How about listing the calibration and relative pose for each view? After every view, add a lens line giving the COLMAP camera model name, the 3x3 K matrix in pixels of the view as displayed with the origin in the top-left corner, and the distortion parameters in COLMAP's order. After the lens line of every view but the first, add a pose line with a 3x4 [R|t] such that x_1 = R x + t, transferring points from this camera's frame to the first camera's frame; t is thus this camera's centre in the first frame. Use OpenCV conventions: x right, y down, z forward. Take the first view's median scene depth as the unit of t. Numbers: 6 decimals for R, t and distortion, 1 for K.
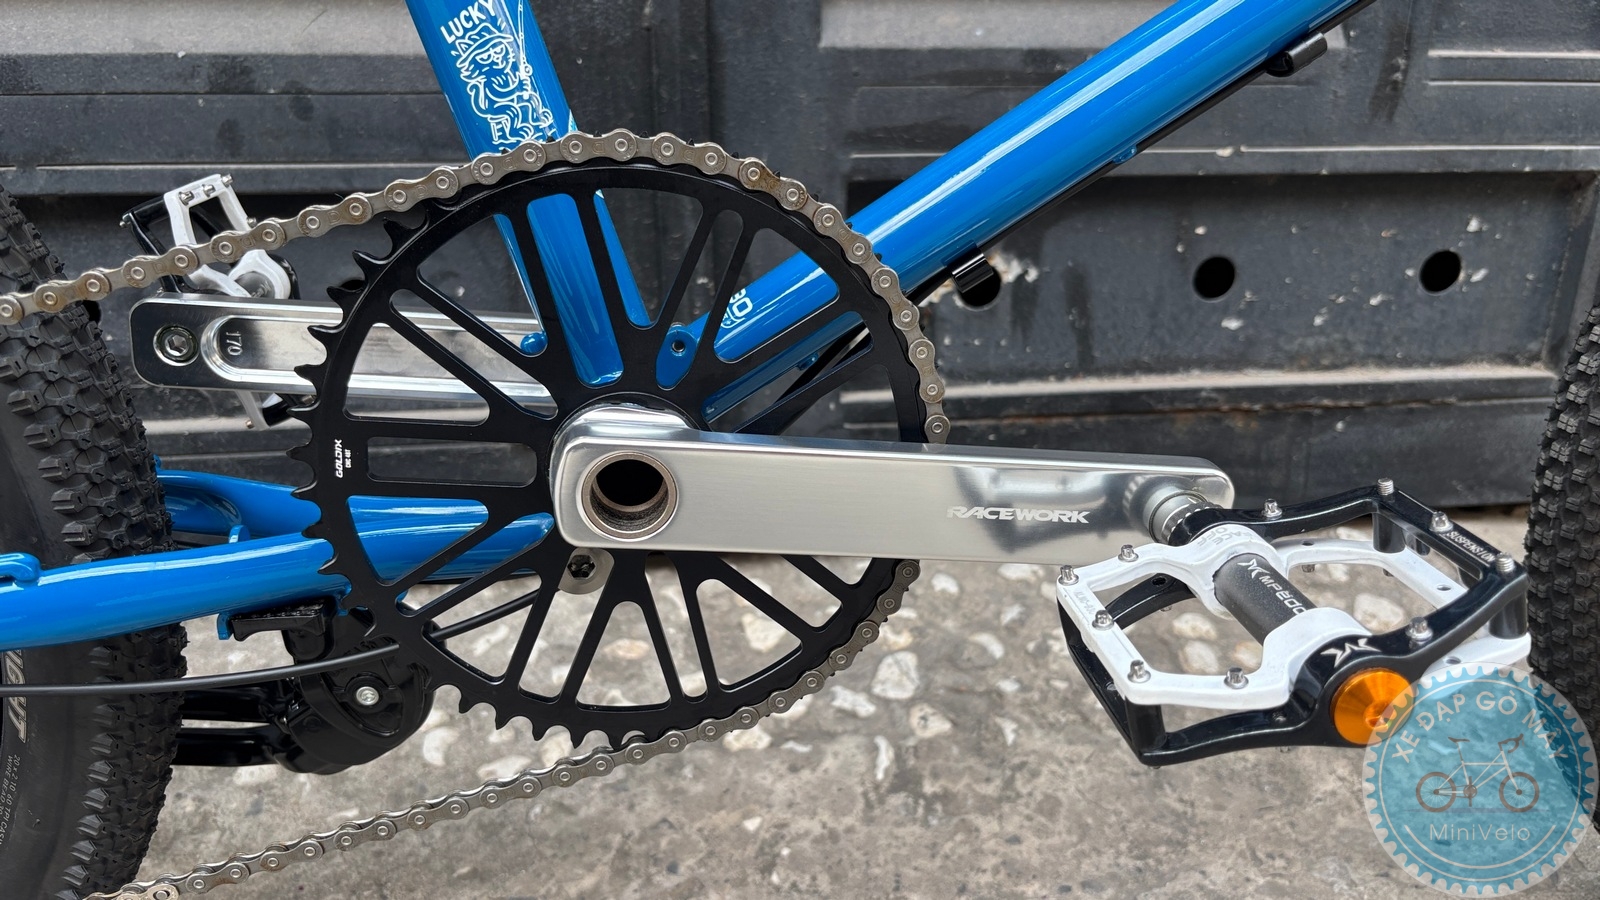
lens RADIAL K [[1235.0, 0, 796.9], [0, 1235.0, 456.9], [0, 0, 1]] dist [-0.000060, -0.011660]
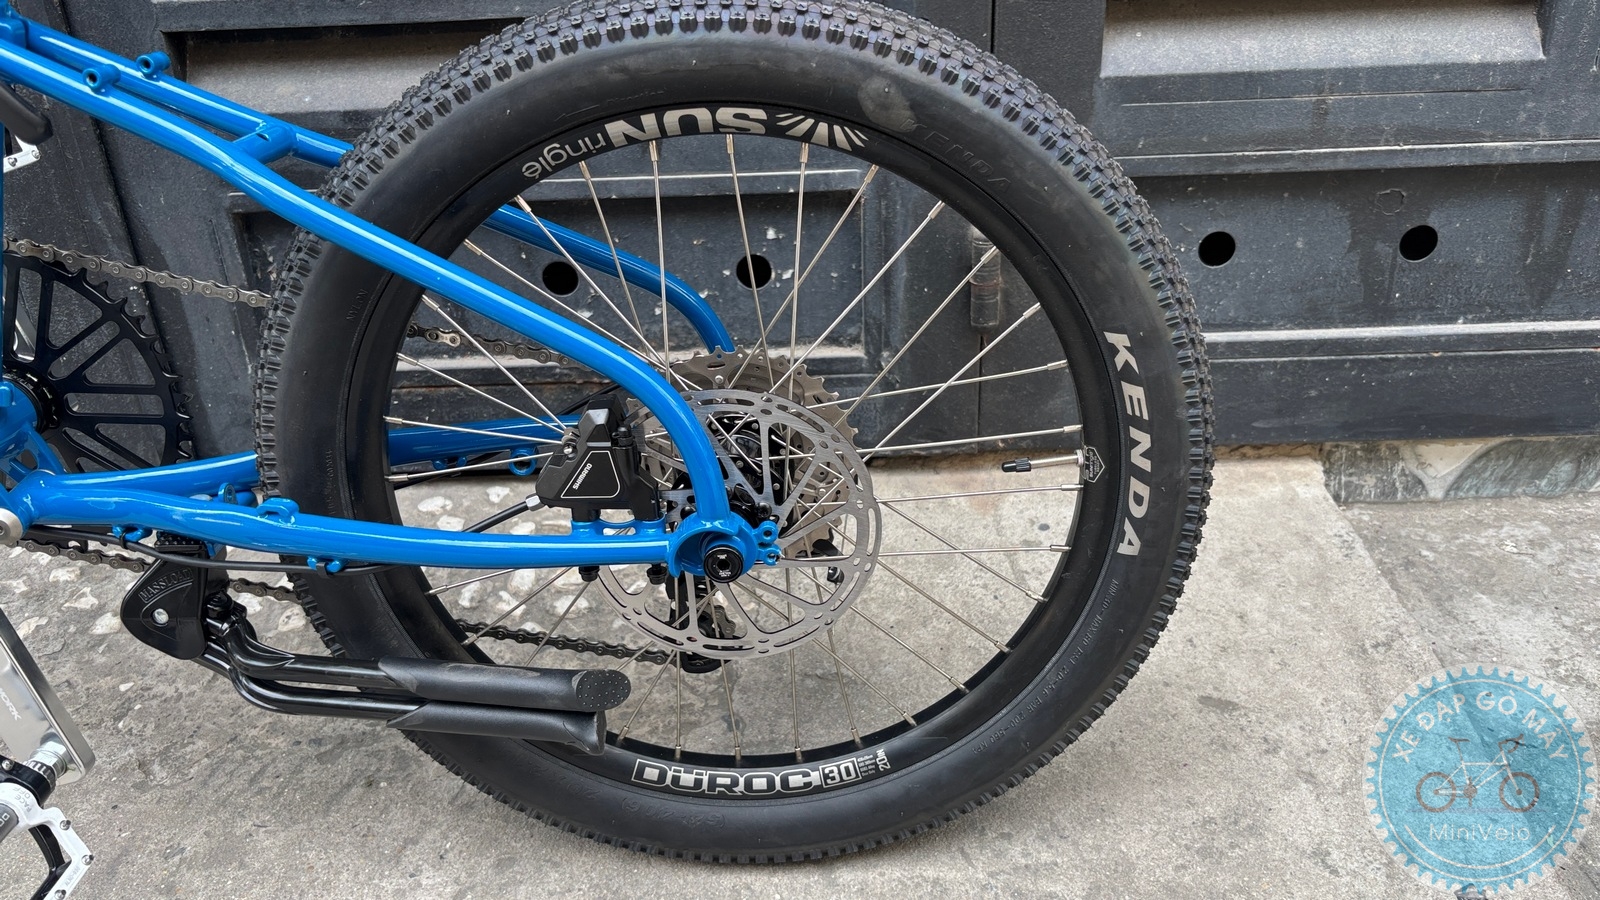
lens RADIAL K [[1229.4, 0, 788.7], [0, 1229.4, 447.2], [0, 0, 1]] dist [0.028838, -0.041315]
pose [[0.988362, 0.021544, -0.150588, 0.903796], [-0.007376, 0.995543, 0.094020, -0.111920], [0.151943, -0.091815, 0.984116, -0.245709]]
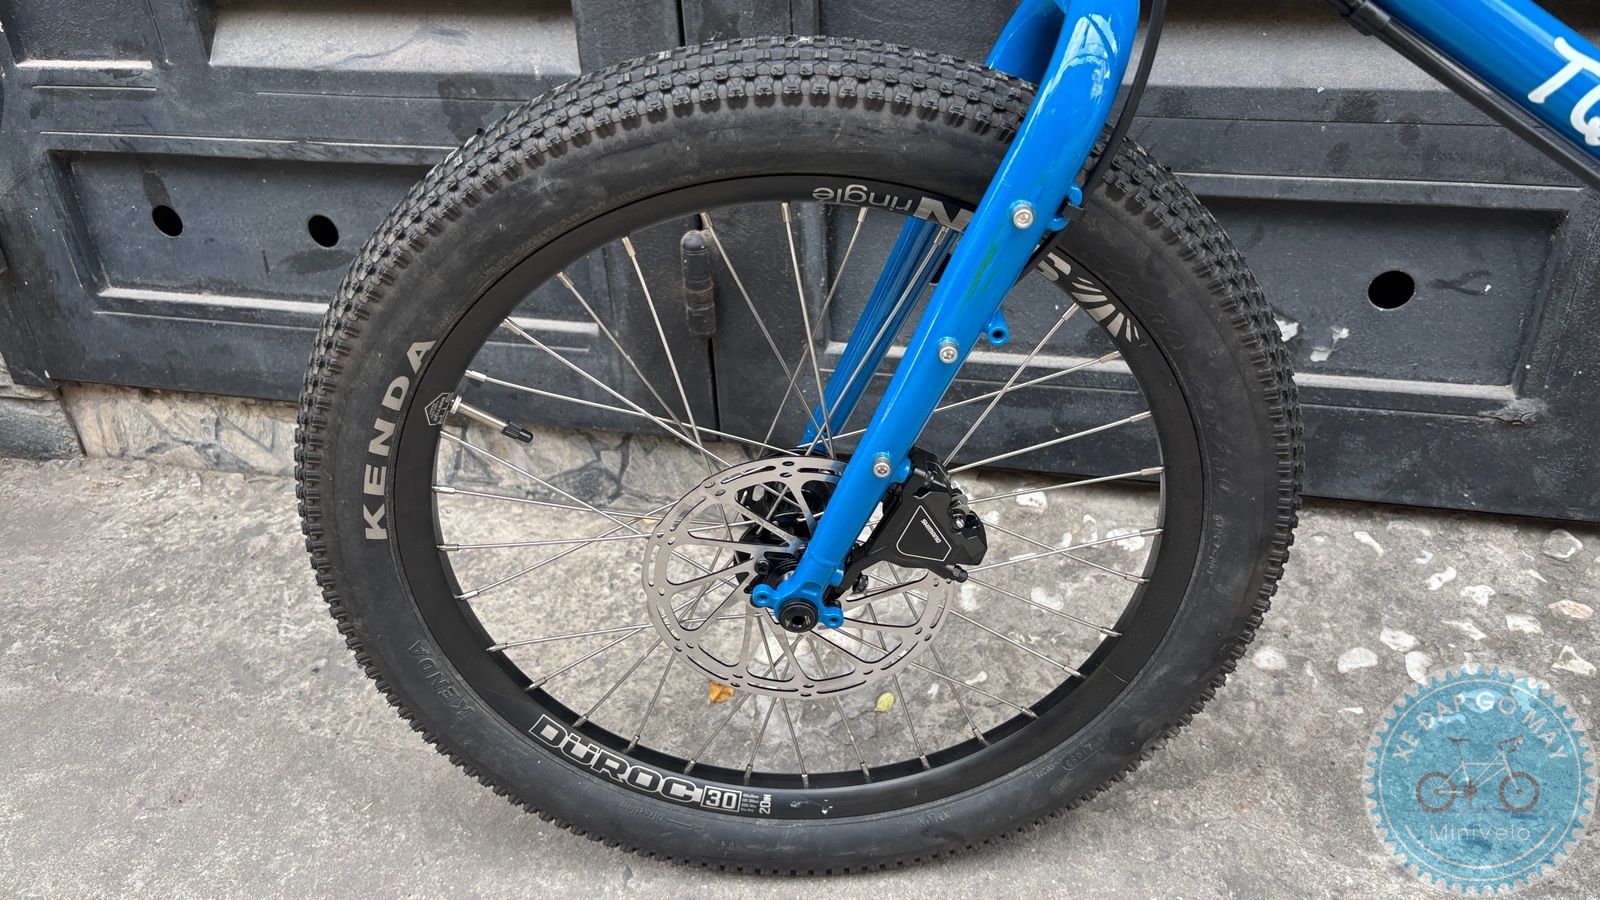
lens RADIAL K [[1228.0, 0, 791.3], [0, 1228.0, 460.4], [0, 0, 1]] dist [0.028852, -0.035599]
pose [[0.924850, 0.155252, -0.347201, -0.488301], [-0.088486, 0.975675, 0.200571, -0.164473], [0.369894, -0.154776, 0.916091, -0.340993]]
